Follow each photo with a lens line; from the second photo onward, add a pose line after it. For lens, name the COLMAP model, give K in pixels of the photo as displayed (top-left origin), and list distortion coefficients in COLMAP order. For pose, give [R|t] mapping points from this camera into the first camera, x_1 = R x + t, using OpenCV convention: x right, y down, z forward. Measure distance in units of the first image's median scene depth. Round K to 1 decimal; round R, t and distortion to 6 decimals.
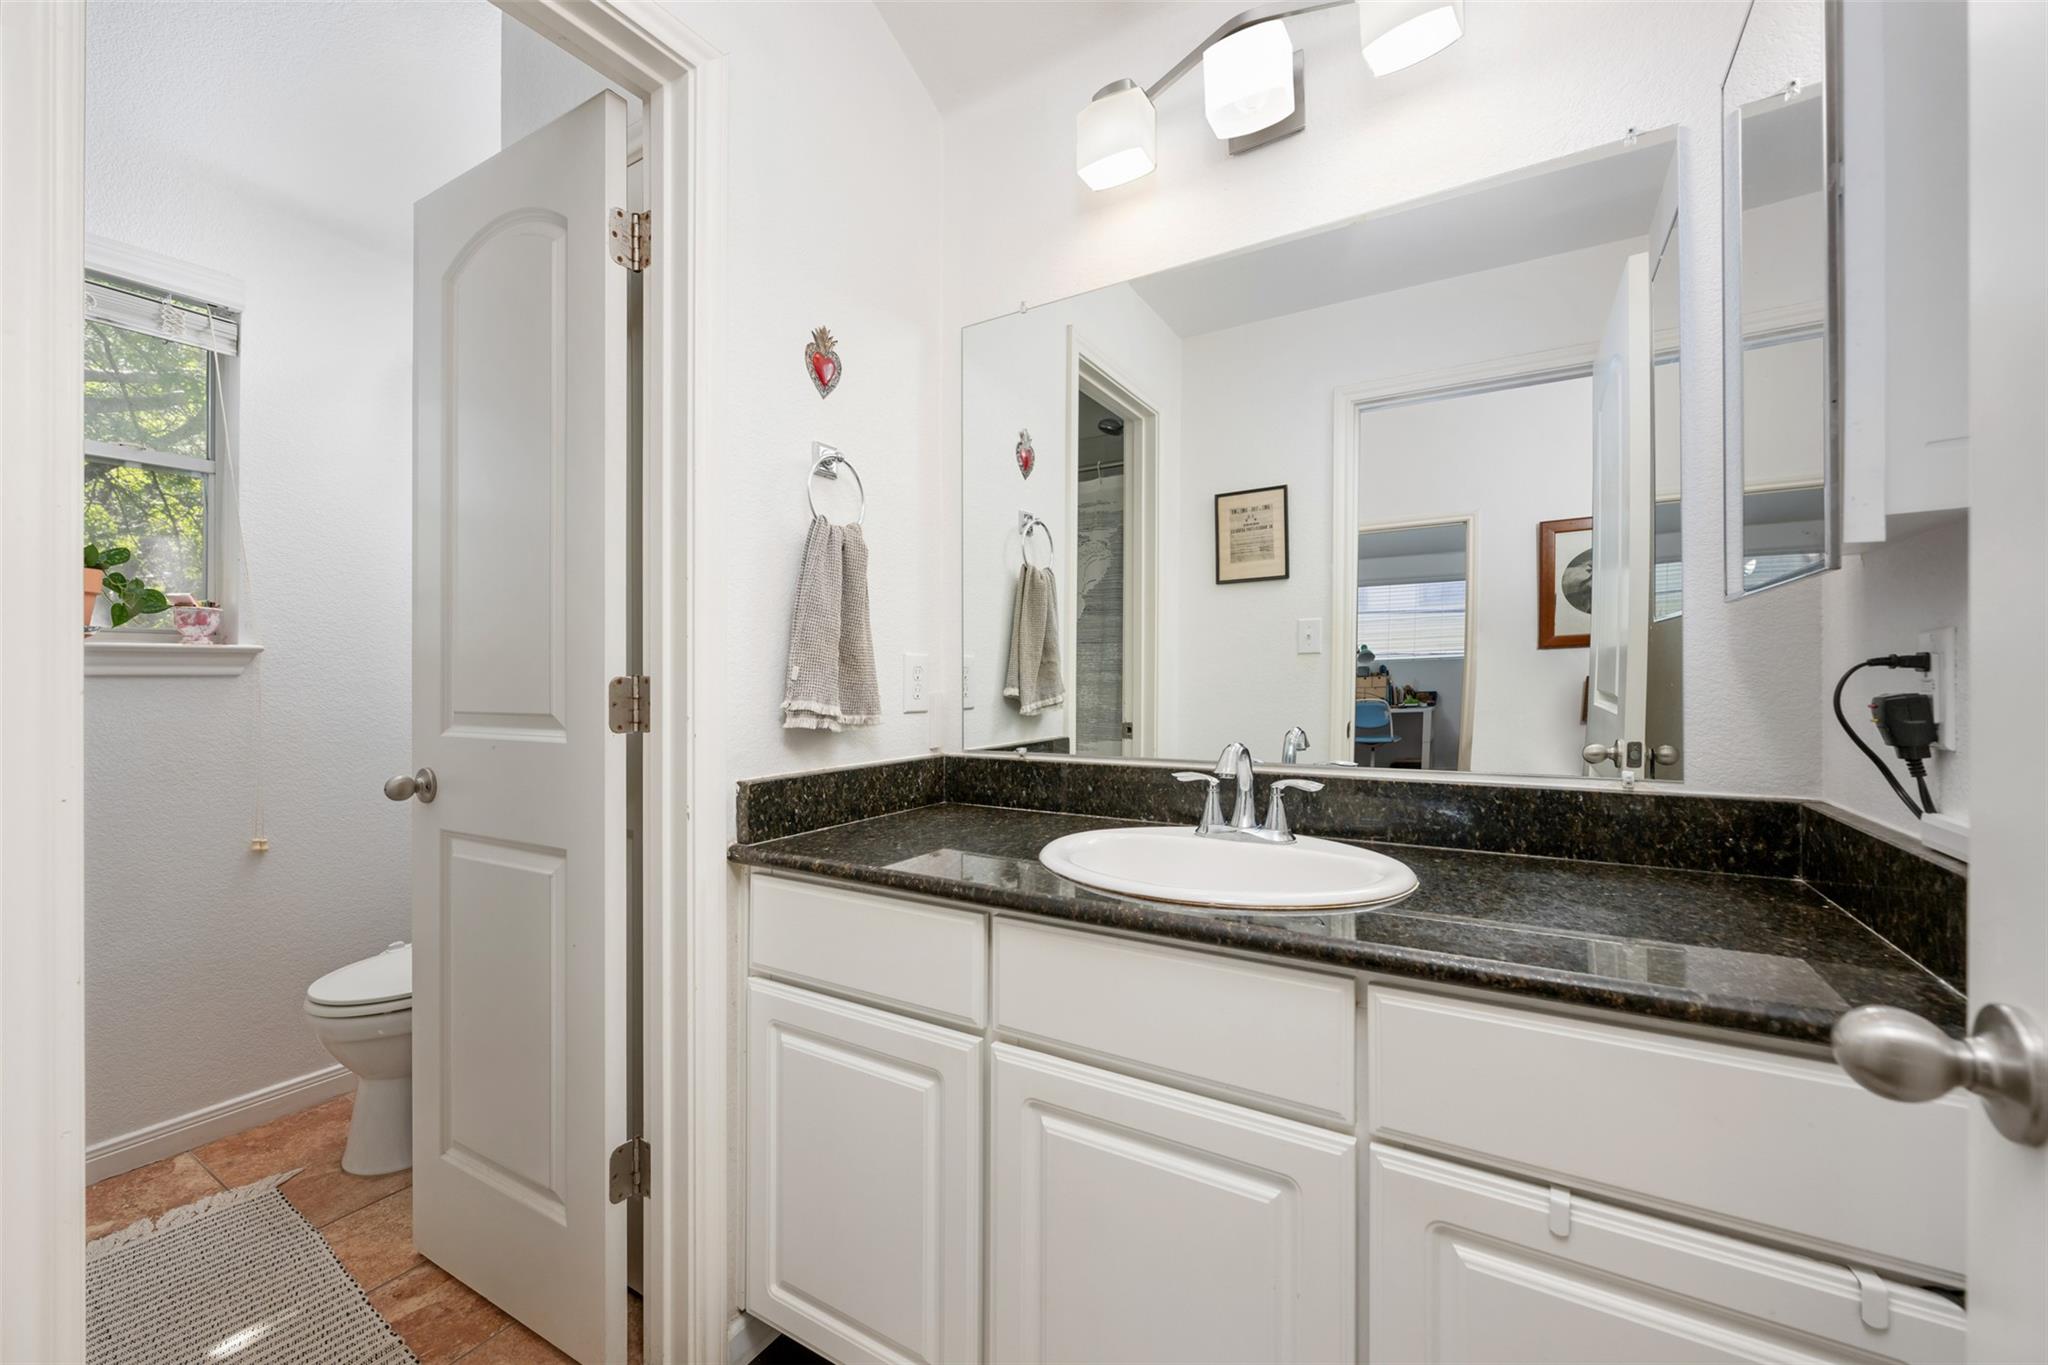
lens RADIAL K [[809.0, 0, 1024.0], [0, 809.0, 682.5], [0, 0, 1]] dist [-0.009053, -0.000039]
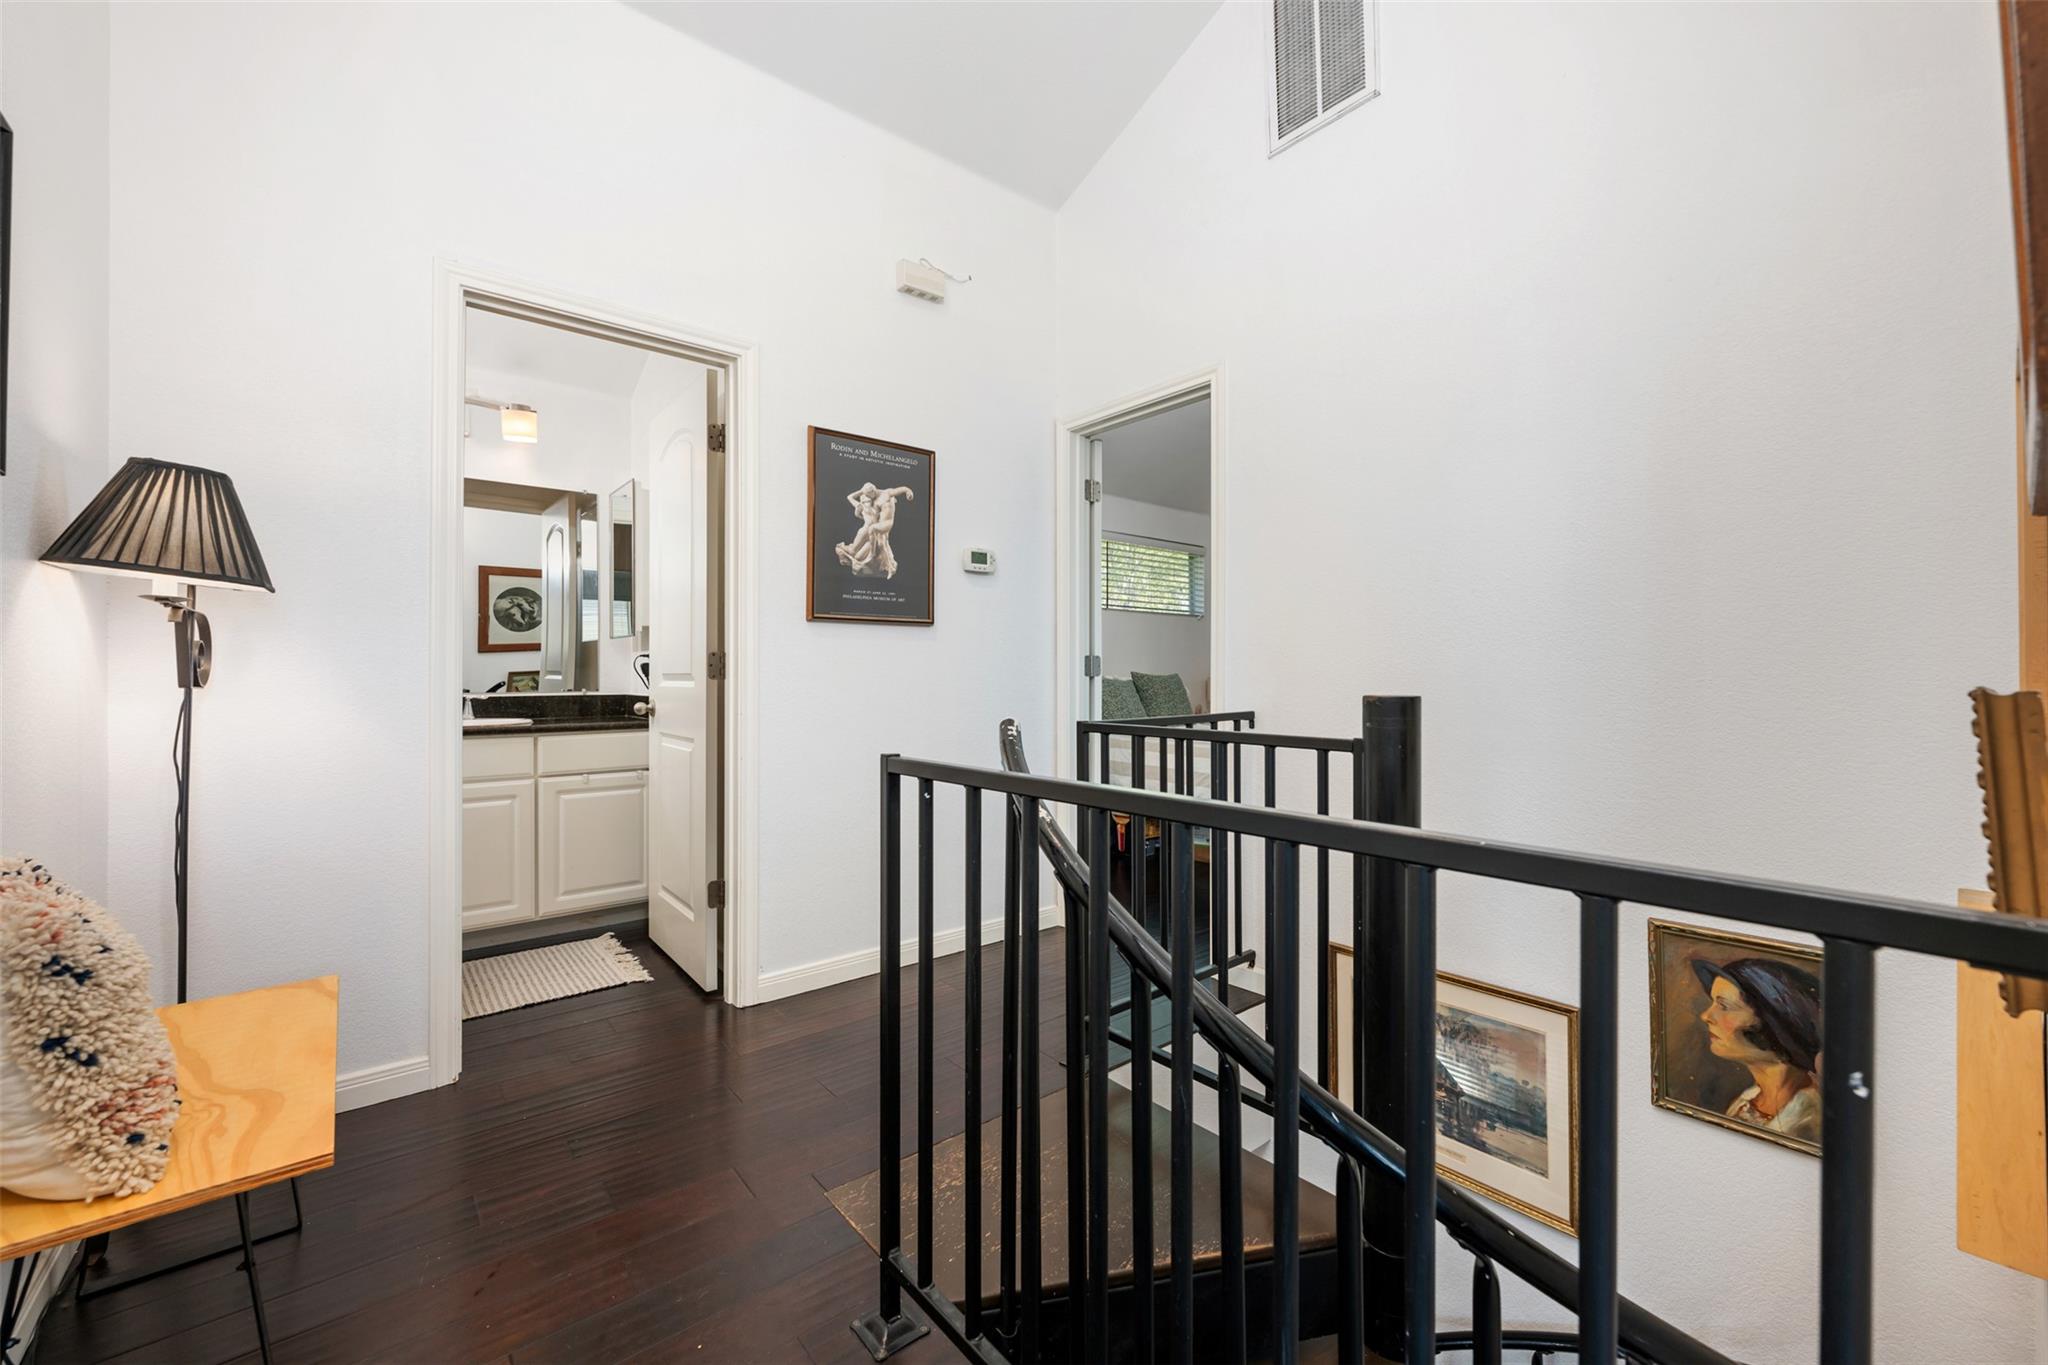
lens RADIAL K [[809.0, 0, 1024.0], [0, 809.0, 682.5], [0, 0, 1]] dist [-0.009053, -0.000039]
pose [[0.332088, 0.008331, 0.943212, -0.408545], [0.001135, 0.999957, -0.009232, 0.026849], [-0.943248, 0.004136, 0.332064, -0.413857]]
